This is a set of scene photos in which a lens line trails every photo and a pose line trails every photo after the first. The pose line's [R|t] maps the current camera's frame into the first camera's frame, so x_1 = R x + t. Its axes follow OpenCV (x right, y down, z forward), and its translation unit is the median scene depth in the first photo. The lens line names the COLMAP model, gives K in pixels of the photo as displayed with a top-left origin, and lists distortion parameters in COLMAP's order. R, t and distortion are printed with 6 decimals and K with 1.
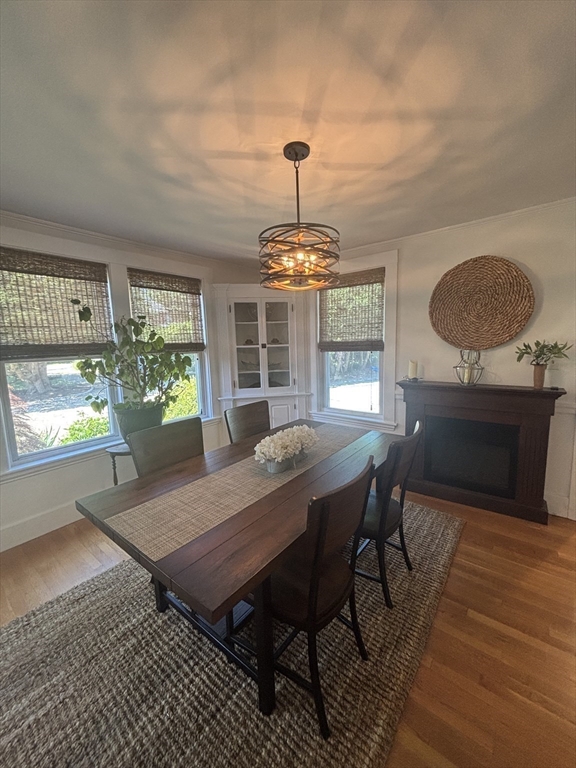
lens RADIAL K [[309.2, 0, 287.0], [0, 309.2, 384.4], [0, 0, 1]] dist [-0.004054, -0.000058]
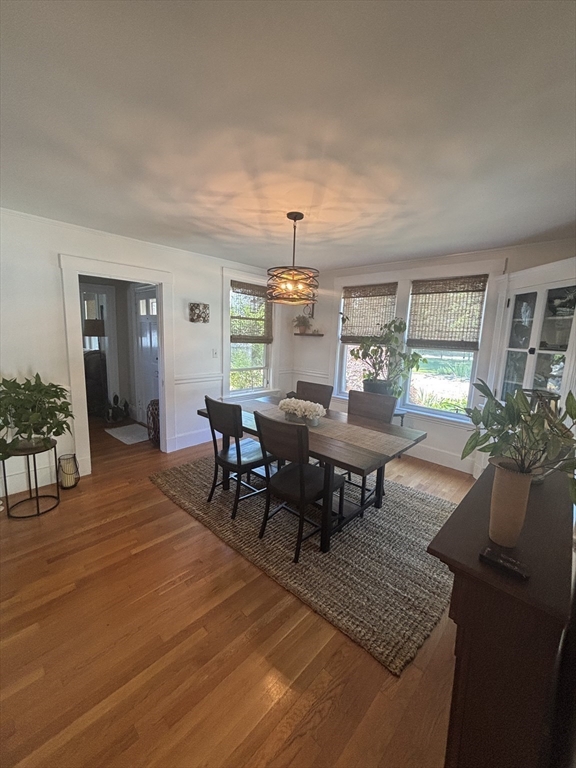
lens RADIAL K [[309.2, 0, 287.0], [0, 309.2, 383.0], [0, 0, 1]] dist [-0.004054, -0.000058]
pose [[-0.084080, 0.181792, -0.979736, 1.370793], [-0.163195, 0.967429, 0.193514, -0.193374], [0.983004, 0.176159, -0.051674, 0.958473]]
